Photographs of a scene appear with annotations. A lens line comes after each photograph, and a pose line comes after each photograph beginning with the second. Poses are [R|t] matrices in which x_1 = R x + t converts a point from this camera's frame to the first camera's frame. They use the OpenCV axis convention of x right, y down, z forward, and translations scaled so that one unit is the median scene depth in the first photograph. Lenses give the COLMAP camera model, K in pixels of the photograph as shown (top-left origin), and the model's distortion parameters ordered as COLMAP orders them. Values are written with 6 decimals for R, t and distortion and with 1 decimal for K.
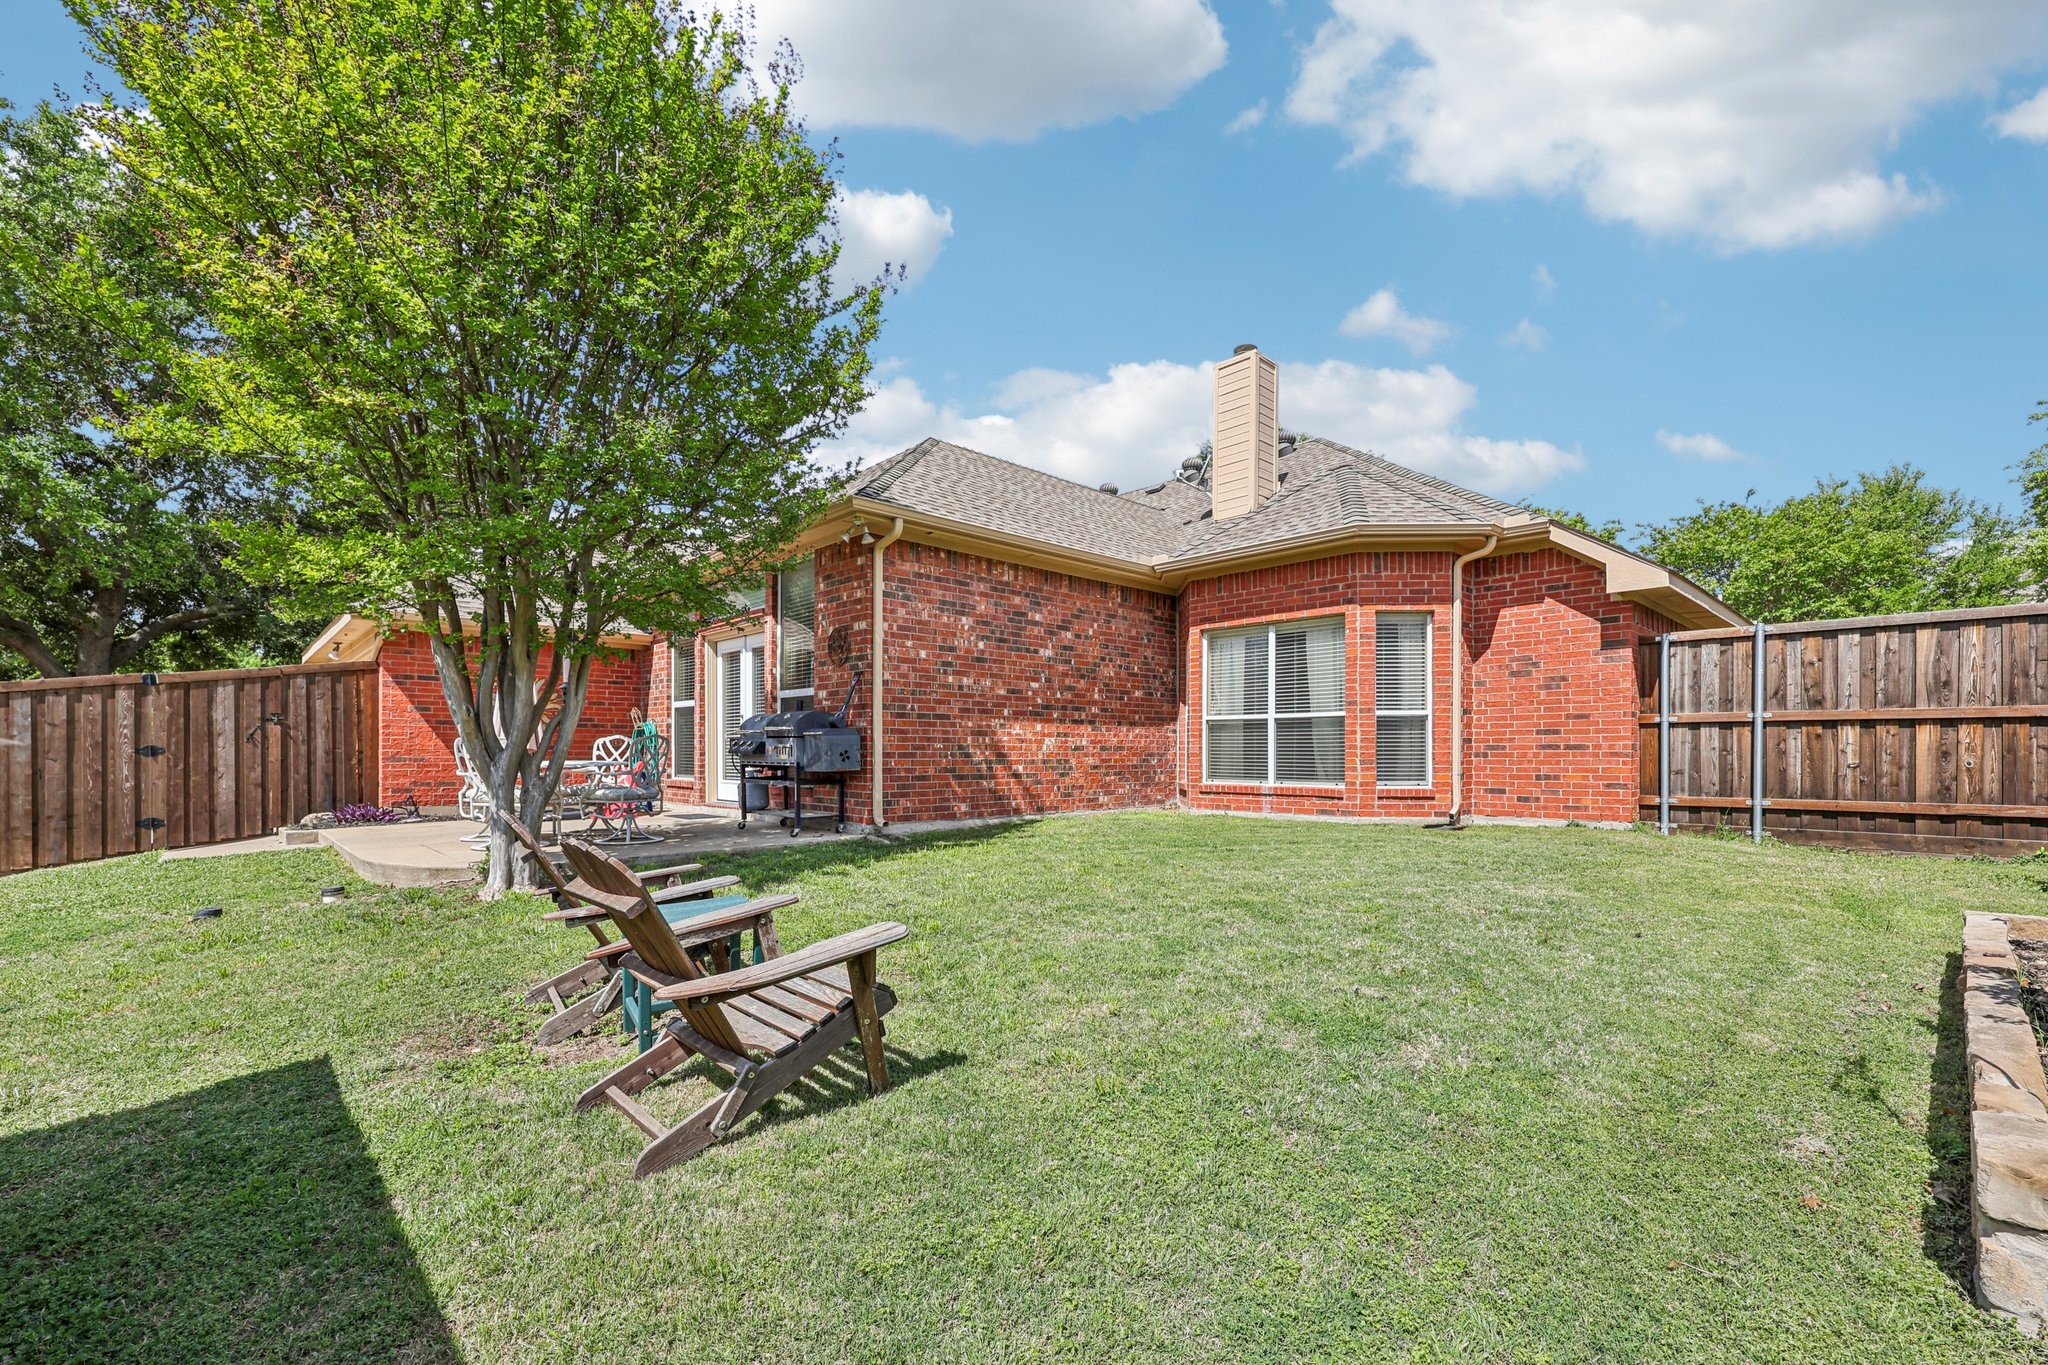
lens RADIAL K [[855.6, 0, 1067.4], [0, 855.6, 746.8], [0, 0, 1]] dist [0.001753, -0.000571]
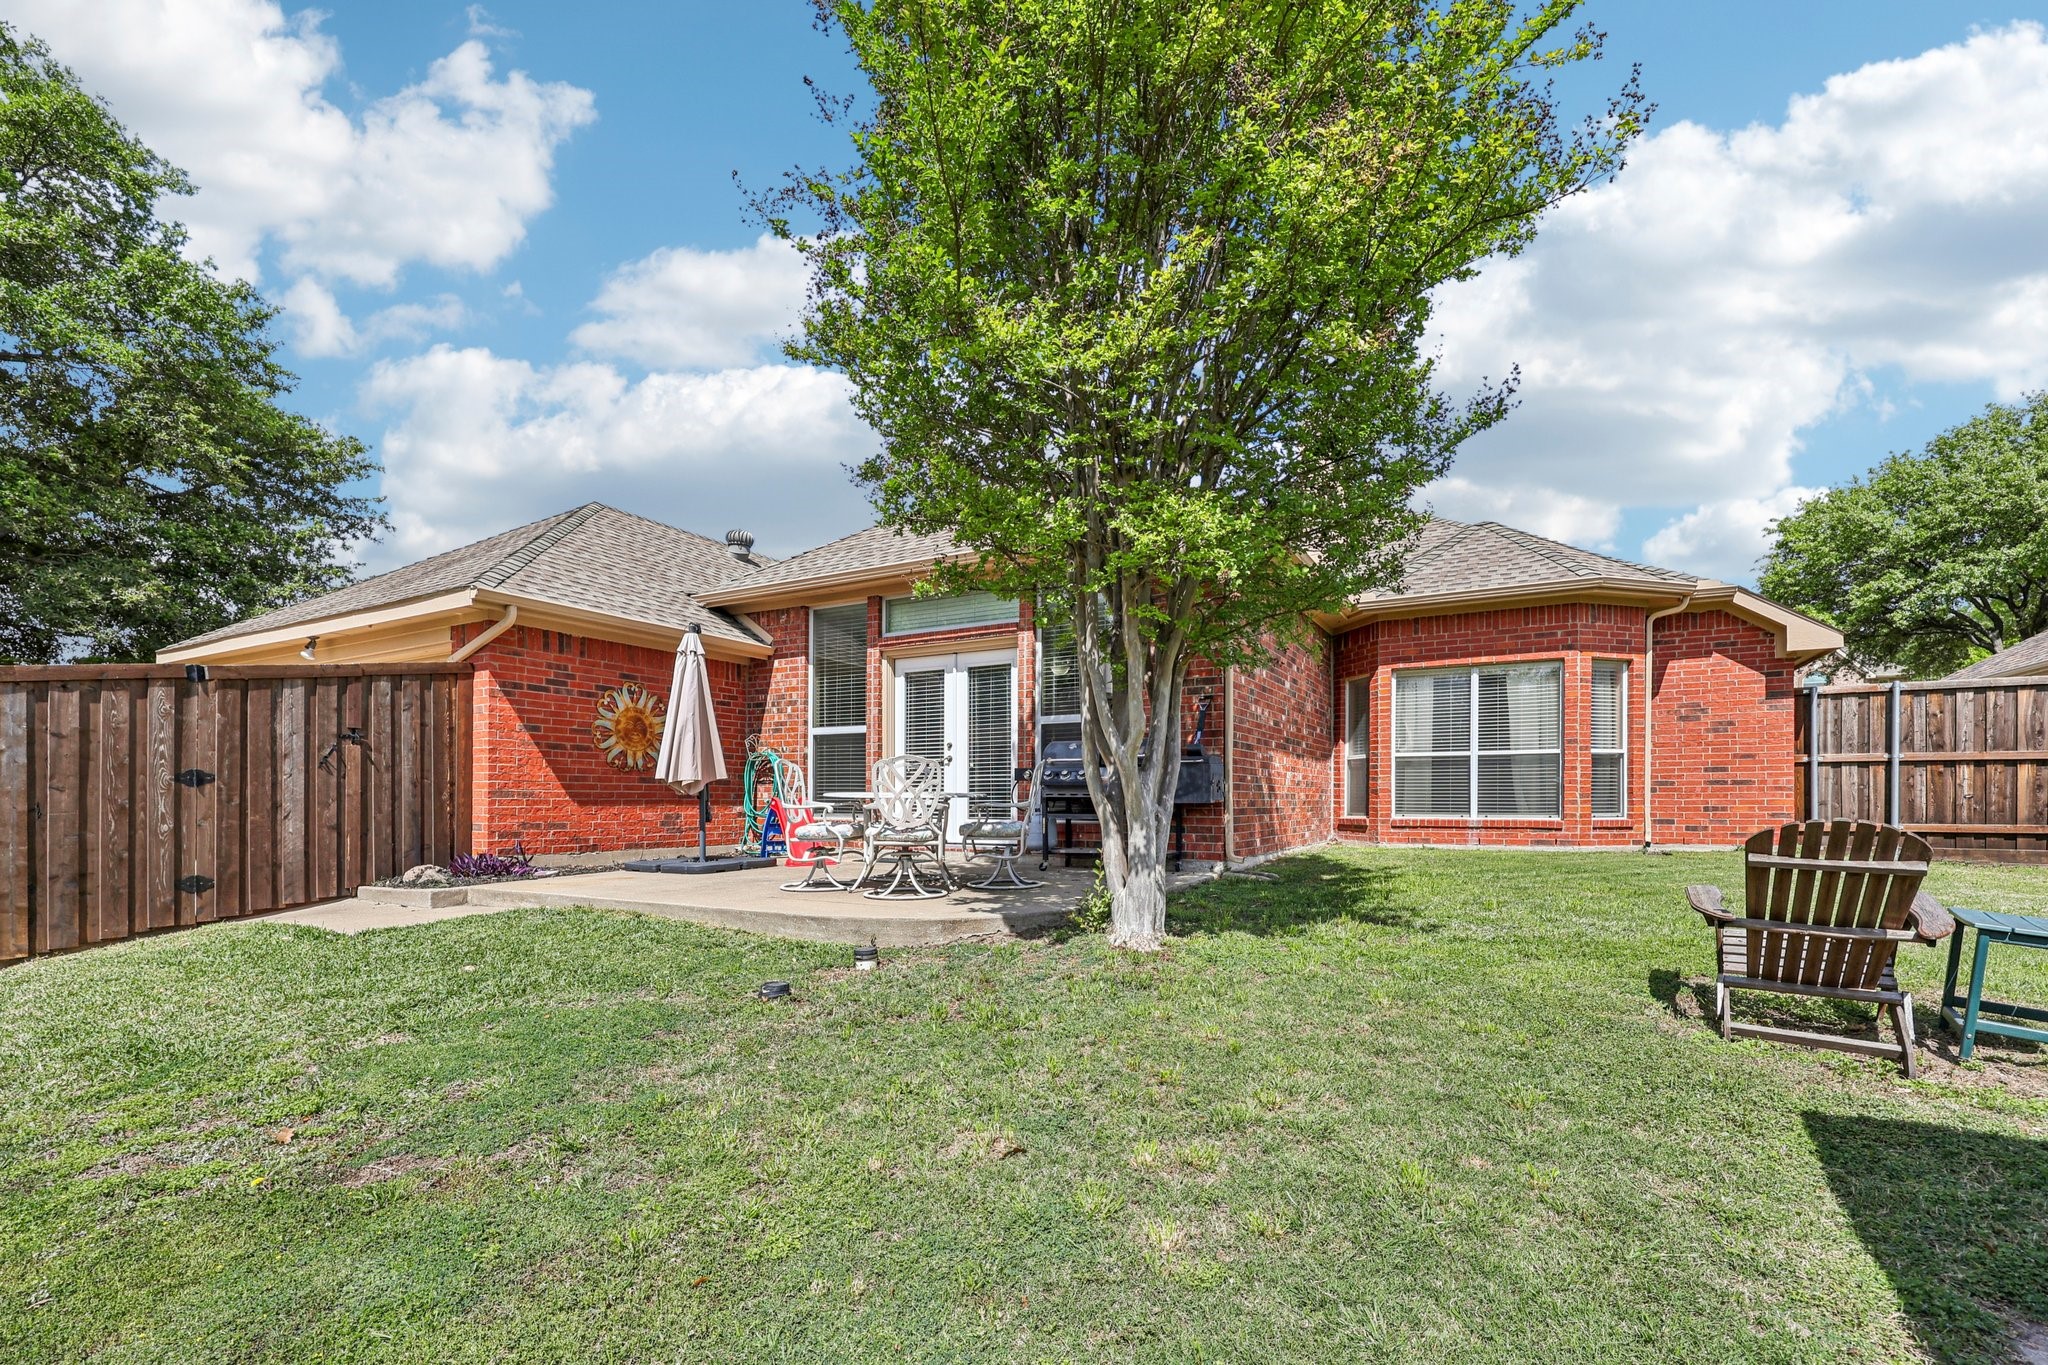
lens RADIAL K [[855.6, 0, 1052.2], [0, 855.6, 799.8], [0, 0, 1]] dist [0.001753, -0.000571]
pose [[0.957534, -0.000568, 0.288321, -0.611725], [-0.001012, 0.999985, 0.005330, 0.017841], [-0.288320, -0.005396, 0.957519, 0.151071]]
